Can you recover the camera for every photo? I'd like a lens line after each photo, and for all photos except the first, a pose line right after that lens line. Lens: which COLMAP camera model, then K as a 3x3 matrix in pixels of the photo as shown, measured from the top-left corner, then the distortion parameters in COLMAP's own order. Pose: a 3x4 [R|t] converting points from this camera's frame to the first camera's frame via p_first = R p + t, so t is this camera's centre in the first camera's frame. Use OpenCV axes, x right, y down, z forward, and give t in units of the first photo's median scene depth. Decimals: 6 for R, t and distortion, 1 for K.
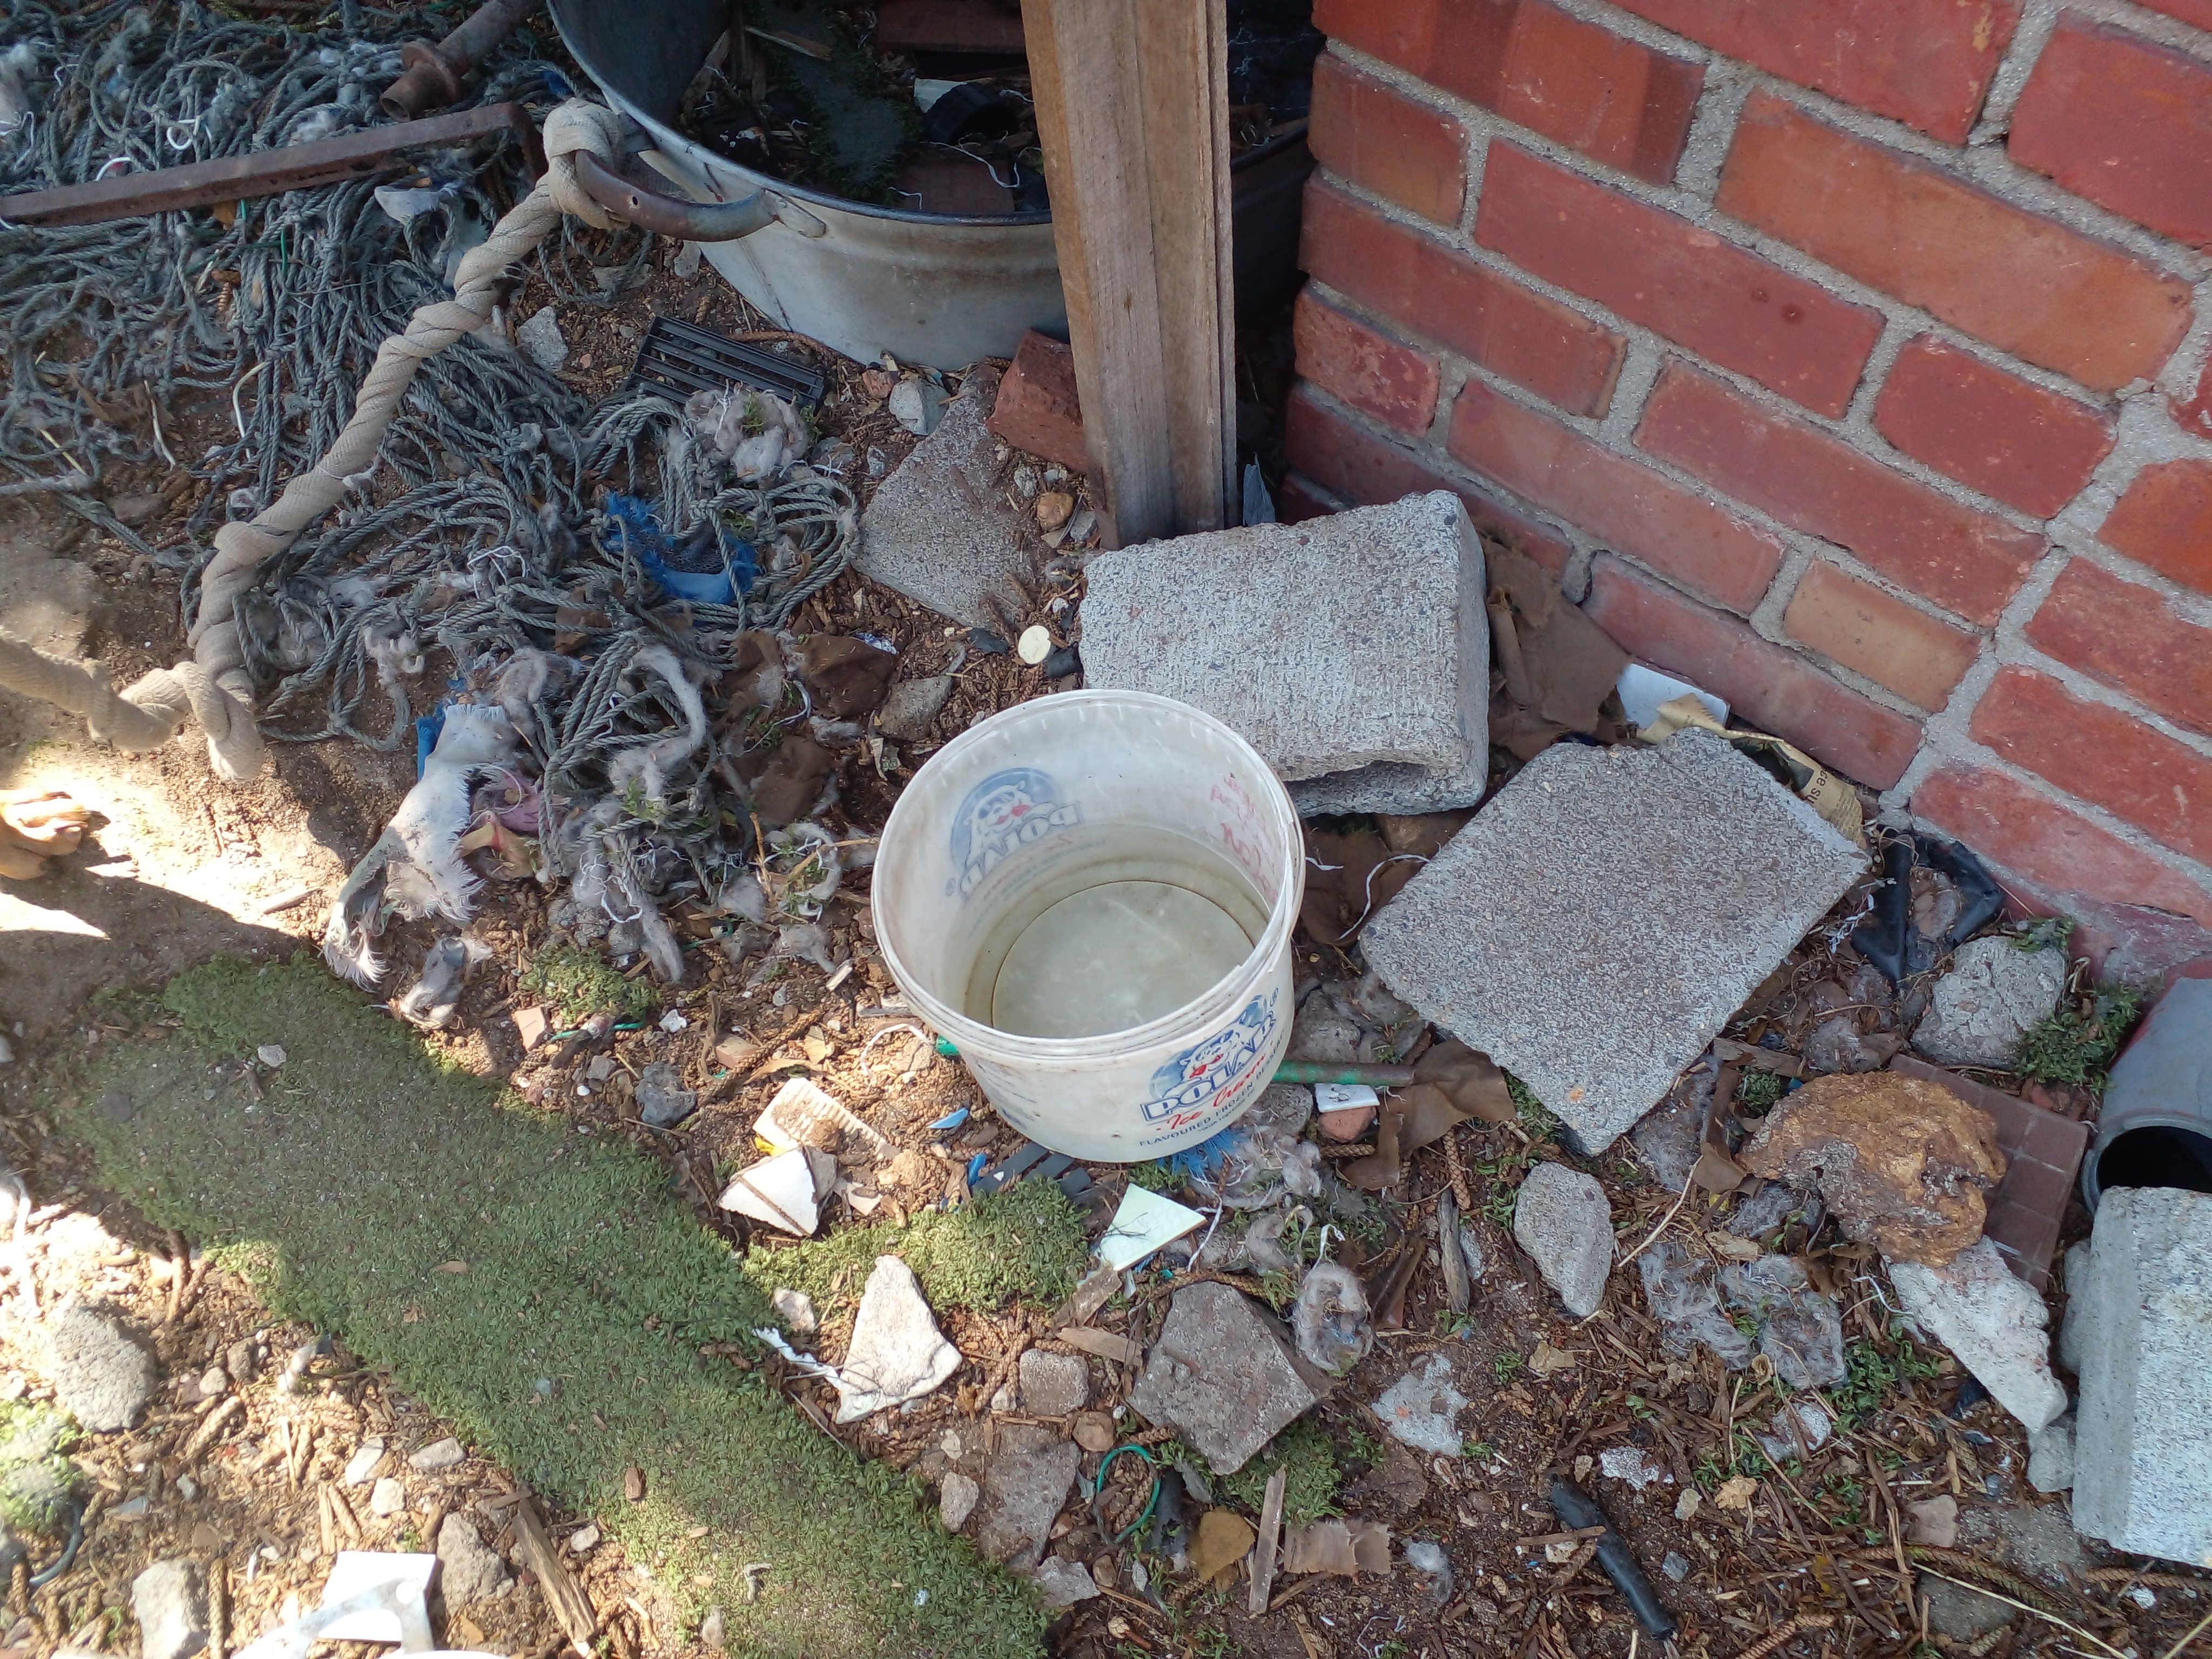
lens RADIAL K [[1821.5, 0, 1112.5], [0, 1821.5, 866.0], [0, 0, 1]] dist [0.043697, -0.060721]
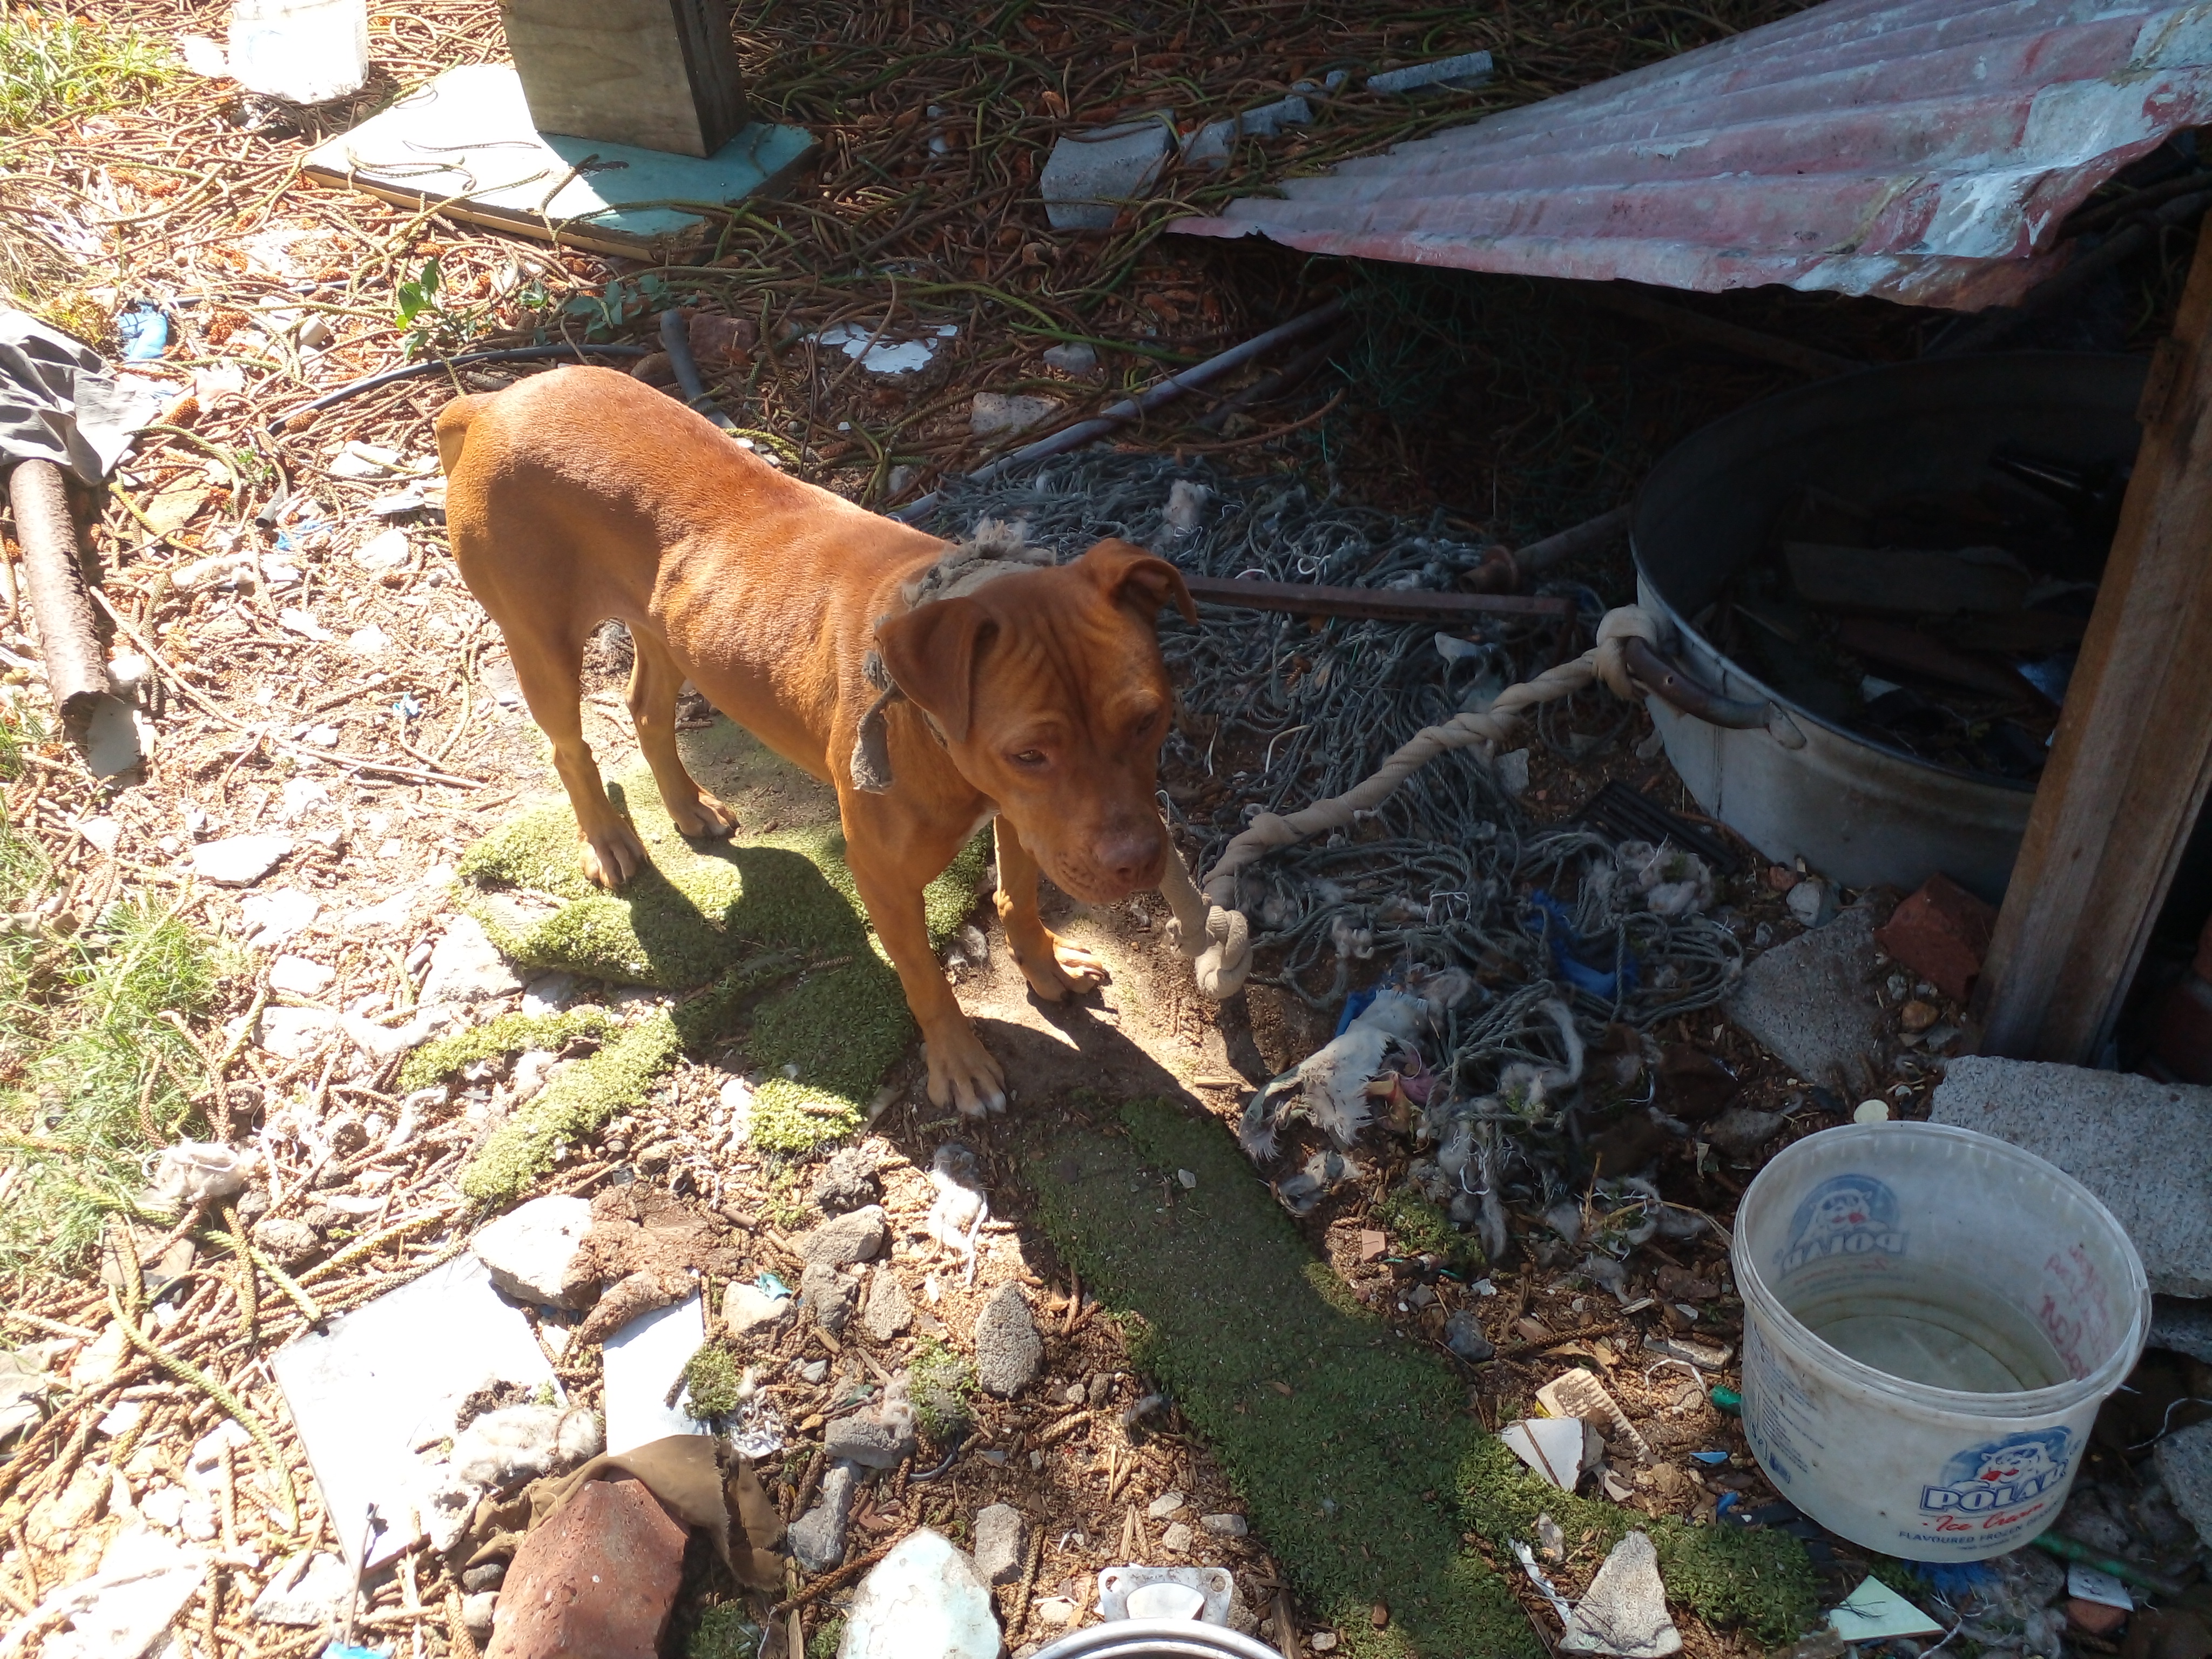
lens RADIAL K [[1821.5, 0, 1094.8], [0, 1821.5, 828.9], [0, 0, 1]] dist [0.043697, -0.060721]
pose [[0.886492, 0.293829, -0.357487, -0.123559], [-0.394000, 0.884428, -0.250101, 0.210154], [0.242685, 0.362562, 0.899807, -0.223274]]
